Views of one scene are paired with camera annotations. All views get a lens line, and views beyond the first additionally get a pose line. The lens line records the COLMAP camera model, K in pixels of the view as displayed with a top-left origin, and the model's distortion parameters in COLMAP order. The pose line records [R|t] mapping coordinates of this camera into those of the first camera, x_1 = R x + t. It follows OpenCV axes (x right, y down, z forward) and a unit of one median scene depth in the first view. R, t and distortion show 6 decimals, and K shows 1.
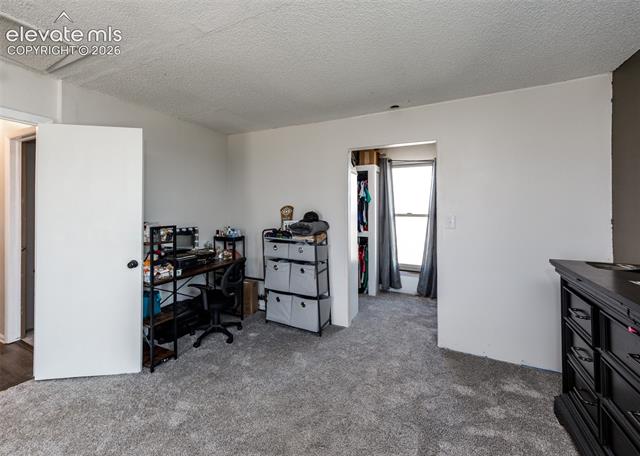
lens RADIAL K [[266.8, 0, 320.2], [0, 266.8, 207.4], [0, 0, 1]] dist [0.000277, 0.000036]
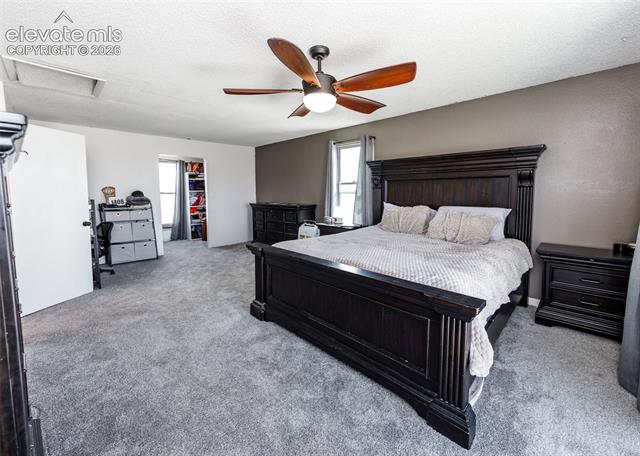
lens RADIAL K [[266.8, 0, 320.2], [0, 266.8, 207.4], [0, 0, 1]] dist [0.000277, 0.000036]
pose [[0.326092, -0.066014, 0.943030, -1.221121], [0.004693, 0.997660, 0.068215, 0.012975], [-0.945327, -0.017819, 0.325638, -0.568572]]
